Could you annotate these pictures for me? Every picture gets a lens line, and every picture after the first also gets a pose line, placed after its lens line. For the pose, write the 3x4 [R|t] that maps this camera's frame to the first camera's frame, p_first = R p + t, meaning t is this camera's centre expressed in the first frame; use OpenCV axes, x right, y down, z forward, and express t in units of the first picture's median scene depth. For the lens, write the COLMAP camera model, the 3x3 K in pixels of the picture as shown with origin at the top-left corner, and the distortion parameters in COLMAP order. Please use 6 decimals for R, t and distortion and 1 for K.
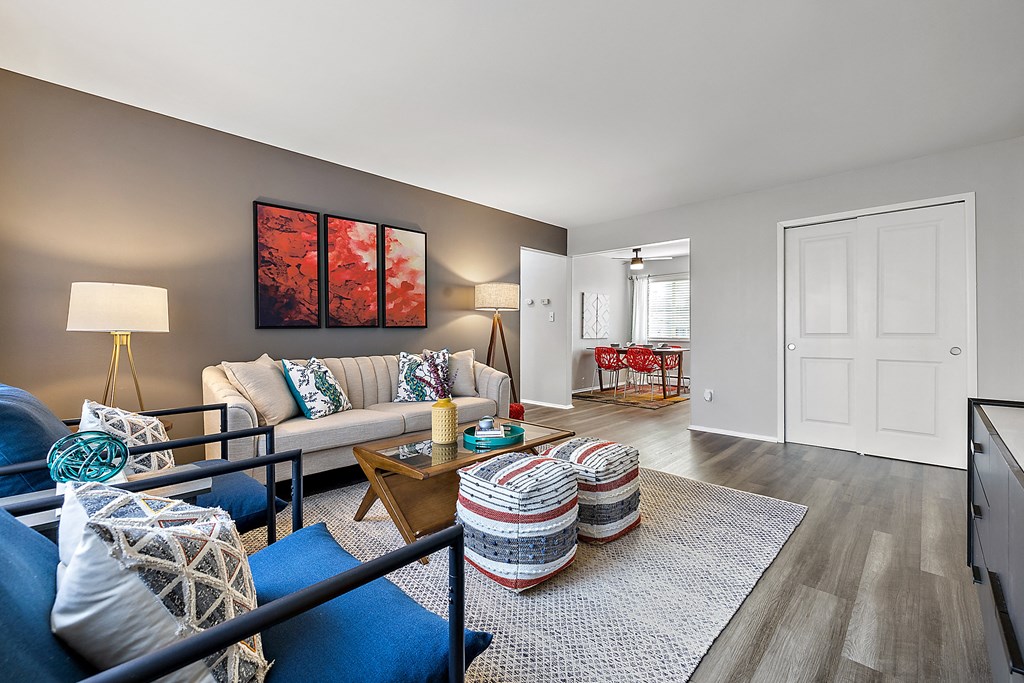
lens RADIAL K [[421.4, 0, 511.9], [0, 421.4, 335.8], [0, 0, 1]] dist [-0.000093, 0.000018]
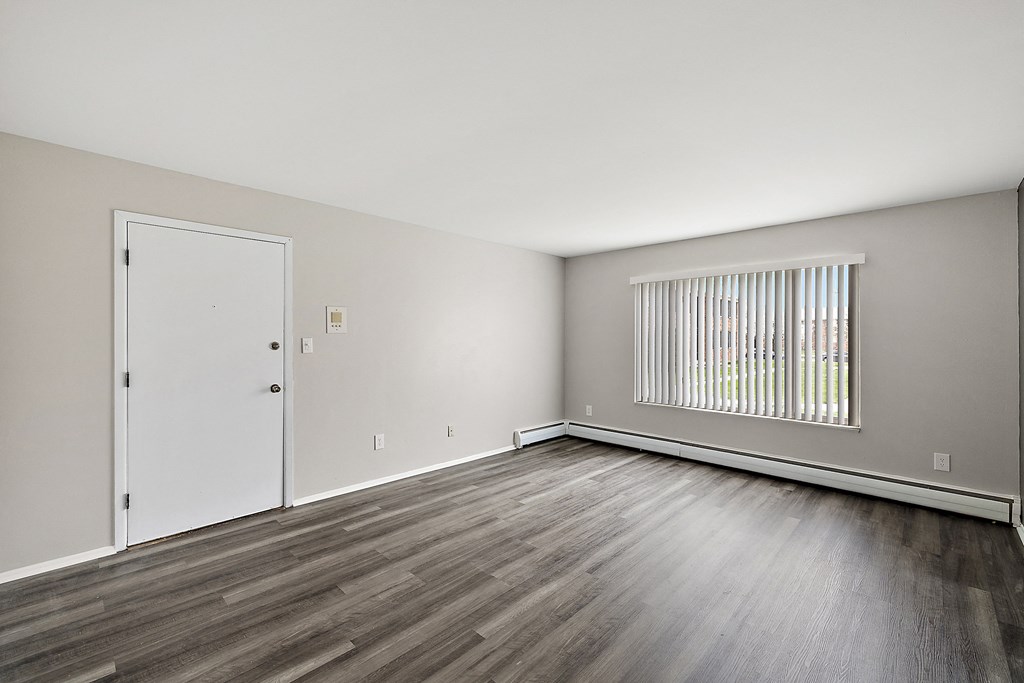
lens RADIAL K [[432.8, 0, 507.8], [0, 432.8, 337.1], [0, 0, 1]] dist [-0.003314, 0.000418]
pose [[-0.999997, 0.002106, 0.001069, 0.470111], [0.002117, 0.999941, 0.010617, -0.186500], [-0.001046, 0.010620, -0.999943, 2.968022]]
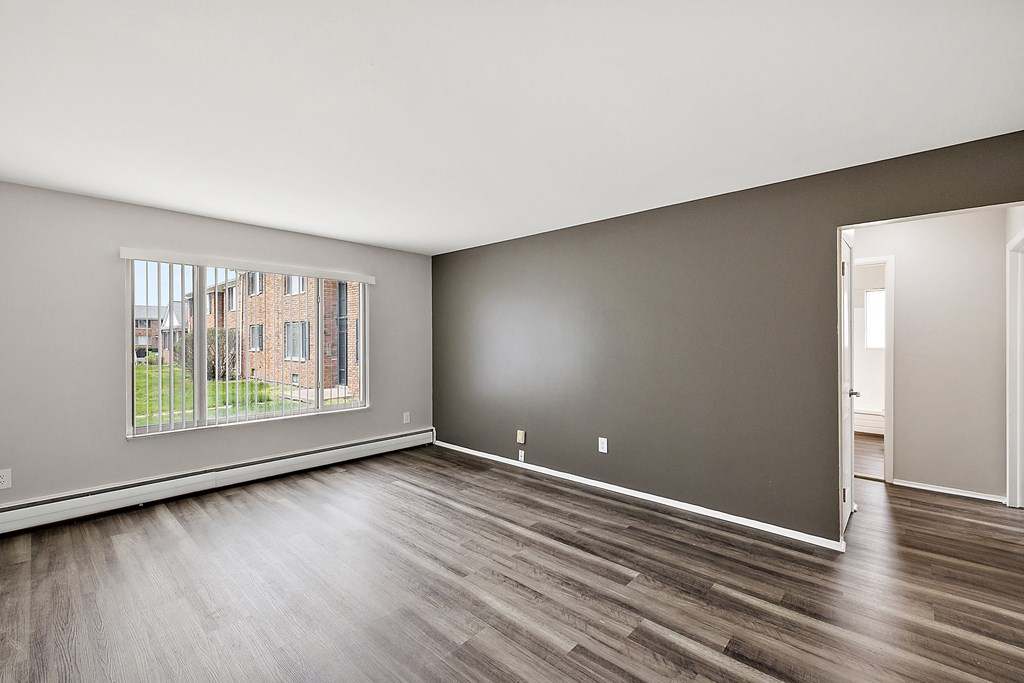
lens RADIAL K [[432.8, 0, 505.3], [0, 432.8, 338.3], [0, 0, 1]] dist [-0.003314, 0.000418]
pose [[0.023823, 0.002370, -0.999713, 1.606080], [-0.009806, 0.999950, 0.002137, -0.179307], [0.999668, 0.009752, 0.023845, 1.668776]]
